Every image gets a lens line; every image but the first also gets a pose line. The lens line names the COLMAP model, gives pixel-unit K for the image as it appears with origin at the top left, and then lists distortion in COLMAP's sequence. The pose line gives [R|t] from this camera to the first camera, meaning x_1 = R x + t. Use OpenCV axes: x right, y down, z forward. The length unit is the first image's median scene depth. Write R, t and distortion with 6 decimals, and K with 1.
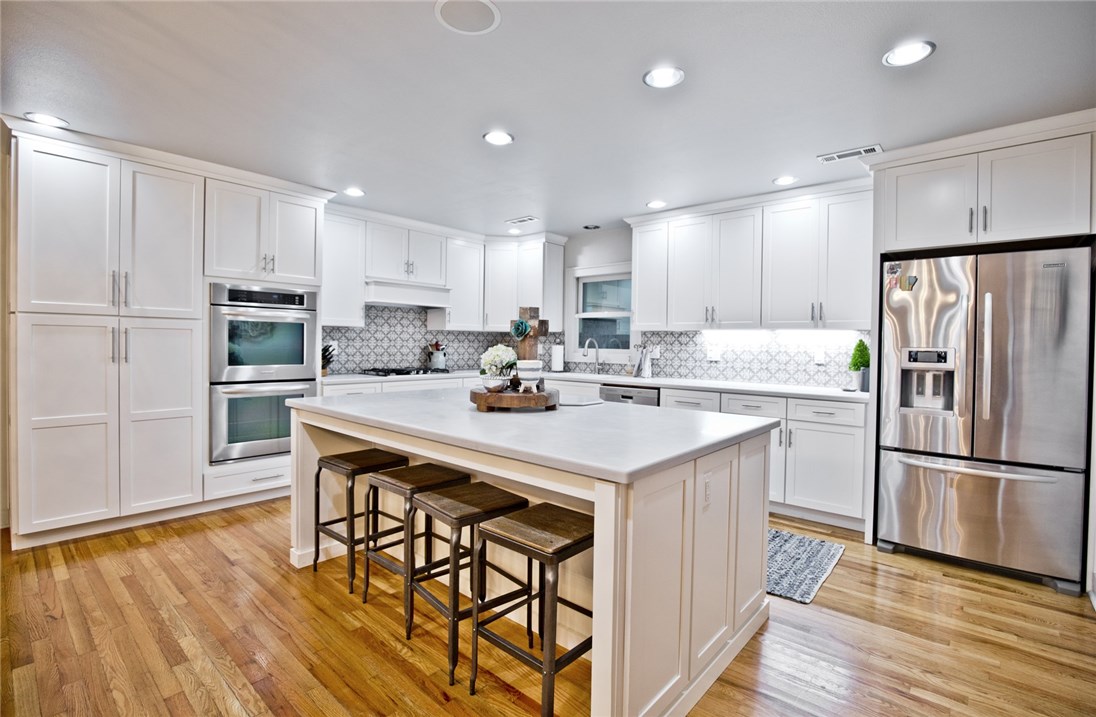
lens RADIAL K [[507.4, 0, 547.1], [0, 507.4, 352.8], [0, 0, 1]] dist [-0.024080, 0.000023]
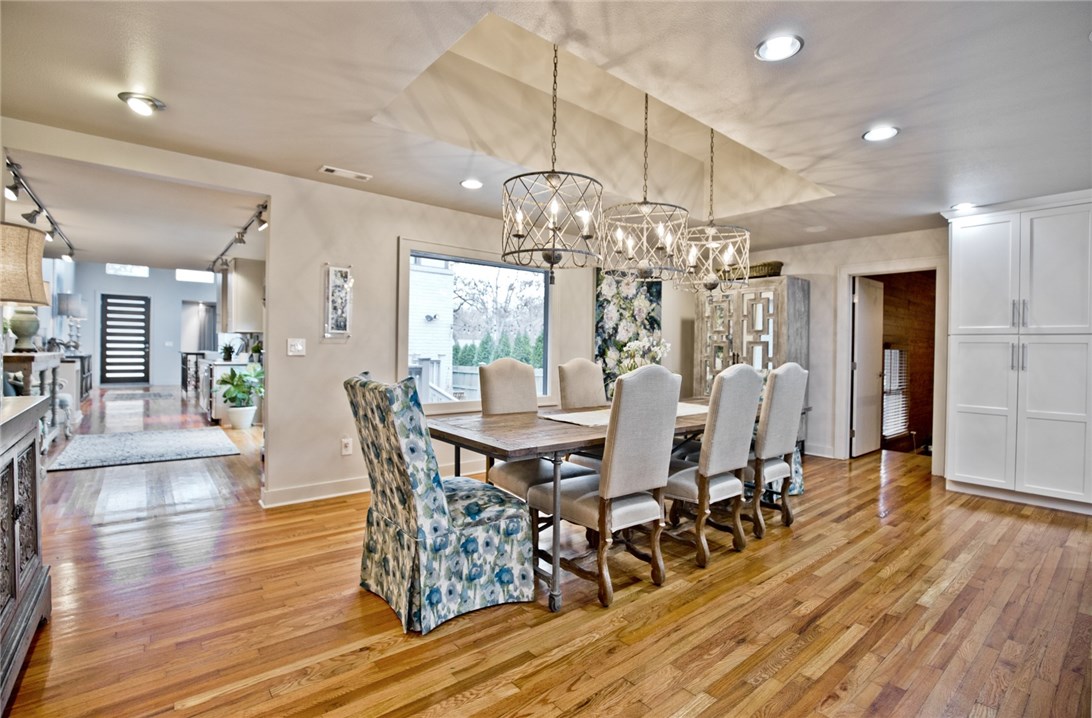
lens RADIAL K [[513.3, 0, 564.1], [0, 513.3, 355.9], [0, 0, 1]] dist [-0.029229, 0.000231]
pose [[-0.125818, -0.002176, -0.992051, 0.396269], [-0.032076, 0.999484, 0.001876, 0.012338], [0.991535, 0.032057, -0.125823, -0.001399]]
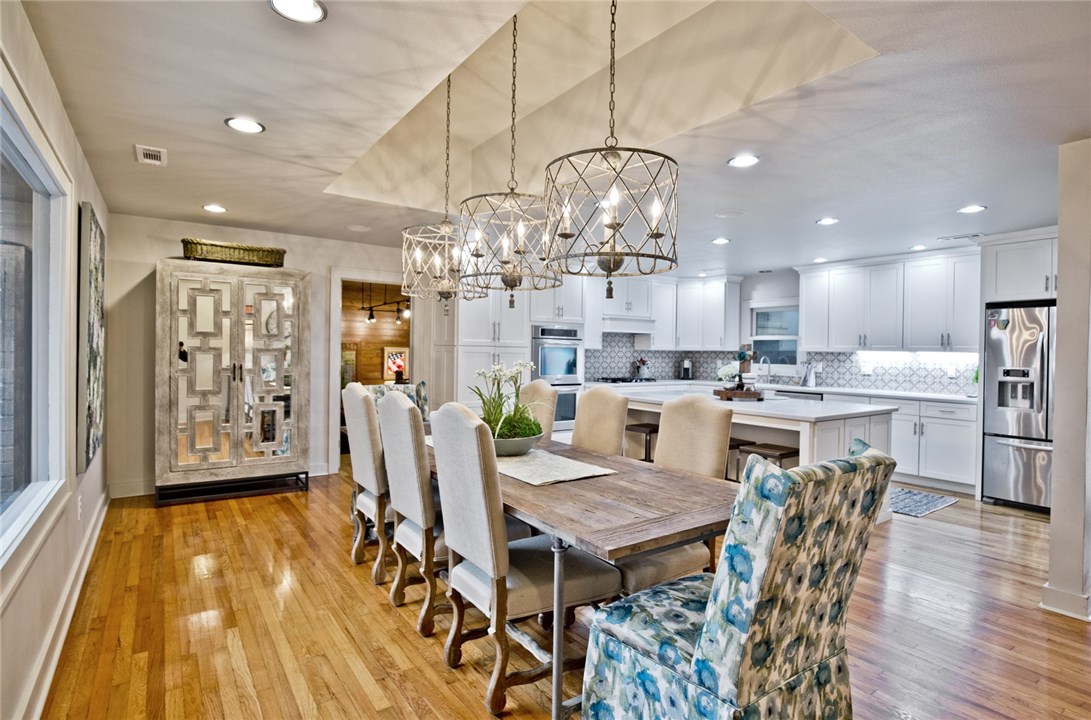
lens RADIAL K [[554.2, 0, 550.8], [0, 554.2, 356.5], [0, 0, 1]] dist [-0.013405, -0.000516]
pose [[0.974231, 0.001467, -0.225548, -0.151921], [-0.004169, 0.999925, -0.011503, -0.011150], [0.225514, 0.012147, 0.974164, -0.602578]]
